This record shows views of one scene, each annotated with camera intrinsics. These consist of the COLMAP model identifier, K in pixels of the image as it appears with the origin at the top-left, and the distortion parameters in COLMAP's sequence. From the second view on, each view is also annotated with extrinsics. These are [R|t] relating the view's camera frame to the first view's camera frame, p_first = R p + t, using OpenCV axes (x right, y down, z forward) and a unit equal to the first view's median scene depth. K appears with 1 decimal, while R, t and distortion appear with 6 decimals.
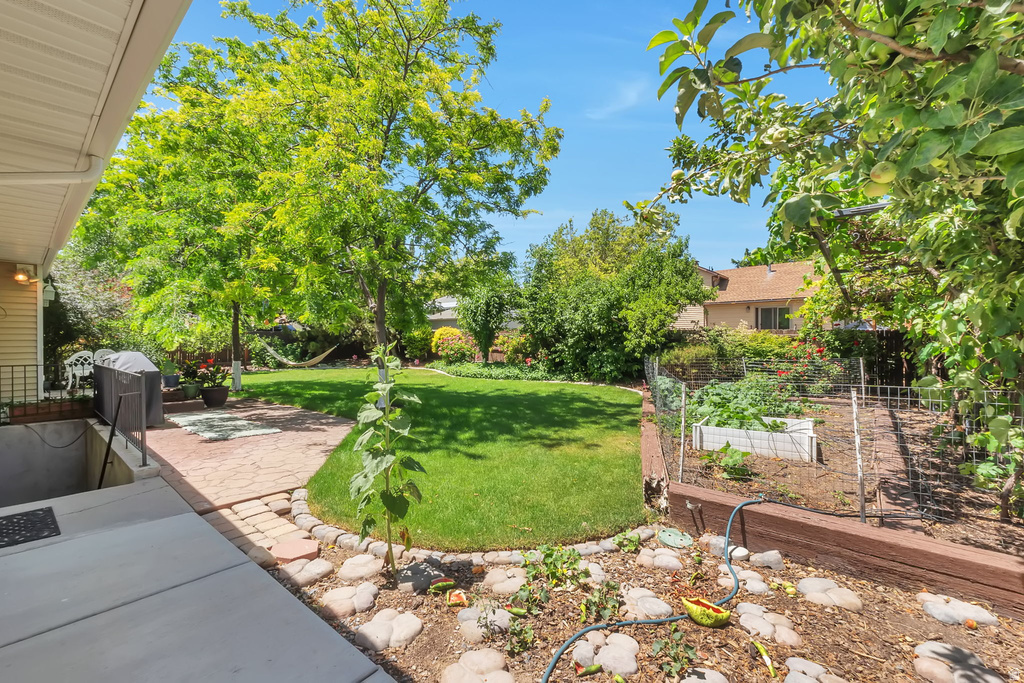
lens RADIAL K [[429.4, 0, 511.3], [0, 429.4, 338.1], [0, 0, 1]] dist [-0.000669, -0.000083]
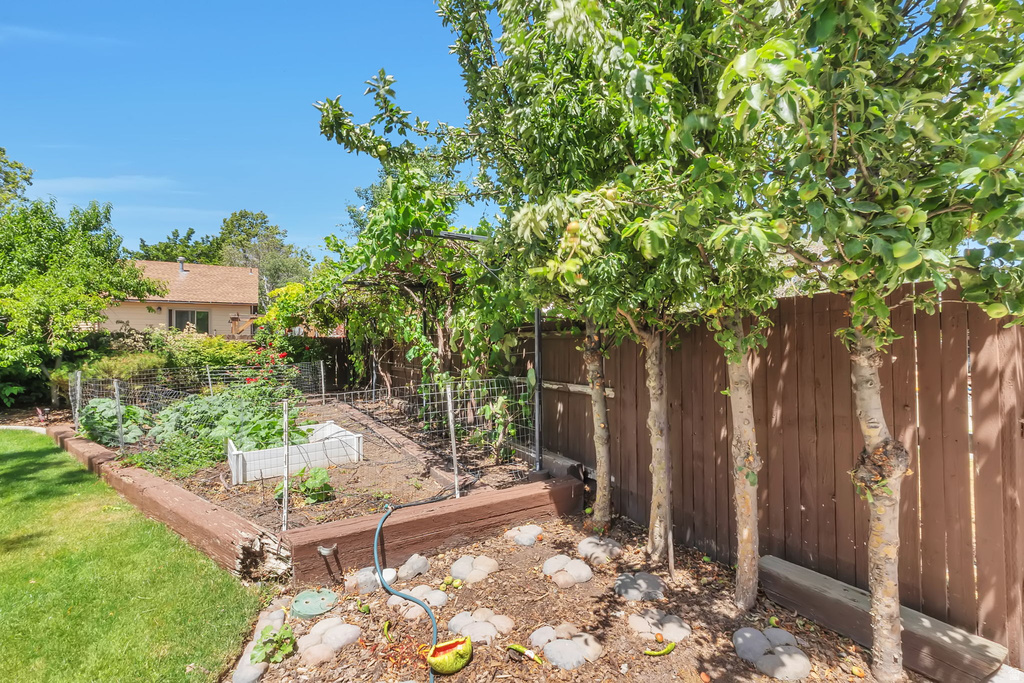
lens RADIAL K [[429.4, 0, 511.3], [0, 429.4, 338.1], [0, 0, 1]] dist [-0.000669, -0.000083]
pose [[0.322048, 0.012719, 0.946638, -0.254232], [0.000534, 0.999907, -0.013616, 0.003371], [-0.946723, 0.004890, 0.322011, 0.441344]]
